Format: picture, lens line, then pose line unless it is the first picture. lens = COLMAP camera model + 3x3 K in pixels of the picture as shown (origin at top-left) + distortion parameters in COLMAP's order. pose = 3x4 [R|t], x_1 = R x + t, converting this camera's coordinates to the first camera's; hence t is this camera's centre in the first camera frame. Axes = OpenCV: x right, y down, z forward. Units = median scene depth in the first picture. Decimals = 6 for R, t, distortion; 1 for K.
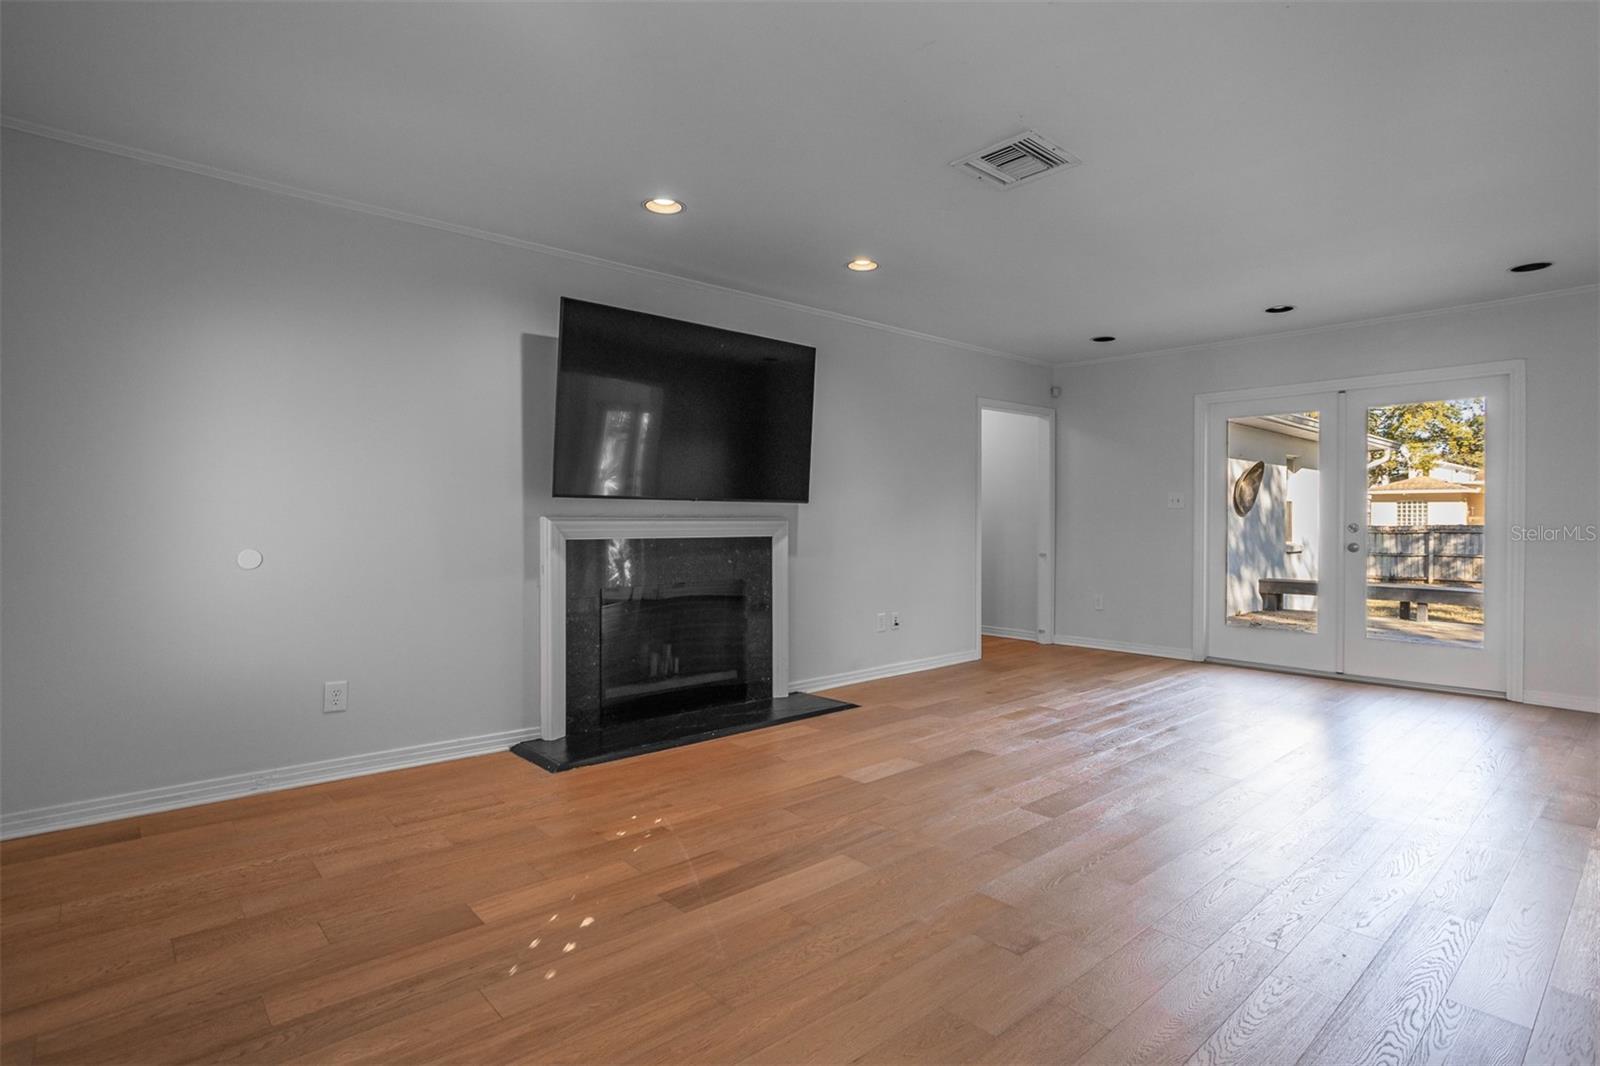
lens RADIAL K [[807.6, 0, 795.3], [0, 807.6, 529.0], [0, 0, 1]] dist [-0.042046, 0.037835]
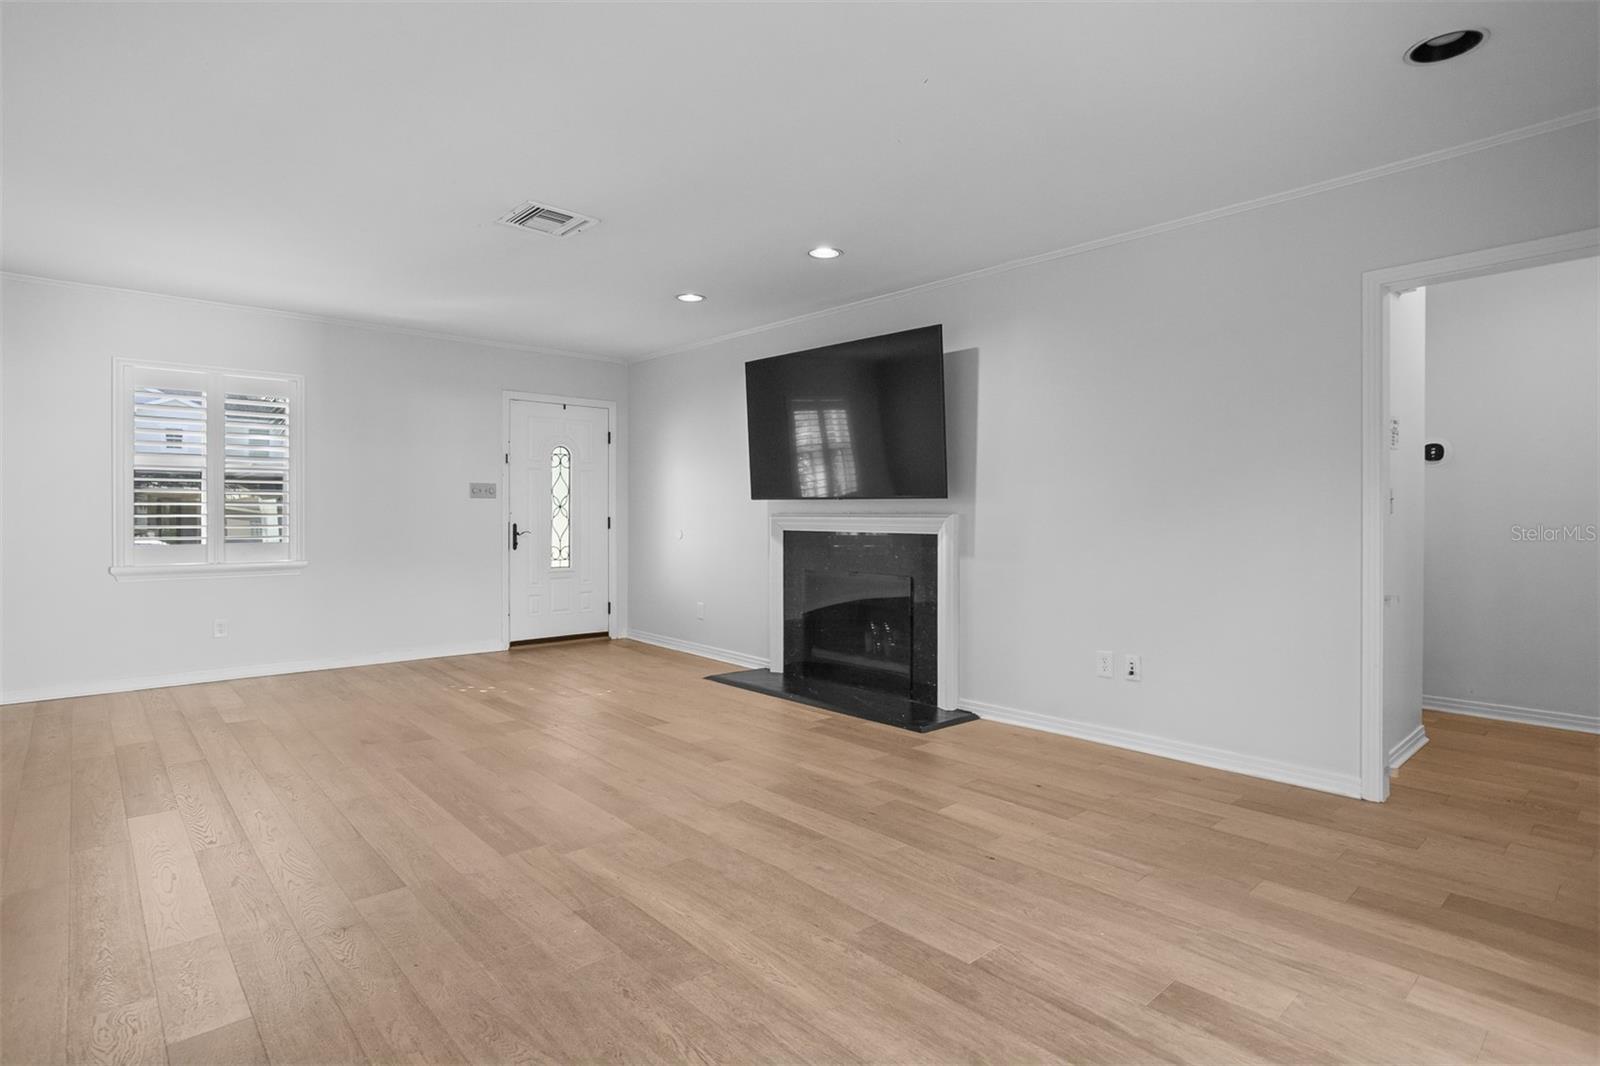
lens RADIAL K [[811.6, 0, 805.4], [0, 811.6, 524.9], [0, 0, 1]] dist [-0.036416, 0.019926]
pose [[0.013028, 0.000829, -0.999915, 0.963331], [-0.021873, 0.999761, 0.000544, 0.002129], [0.999676, 0.021864, 0.013043, 0.887034]]
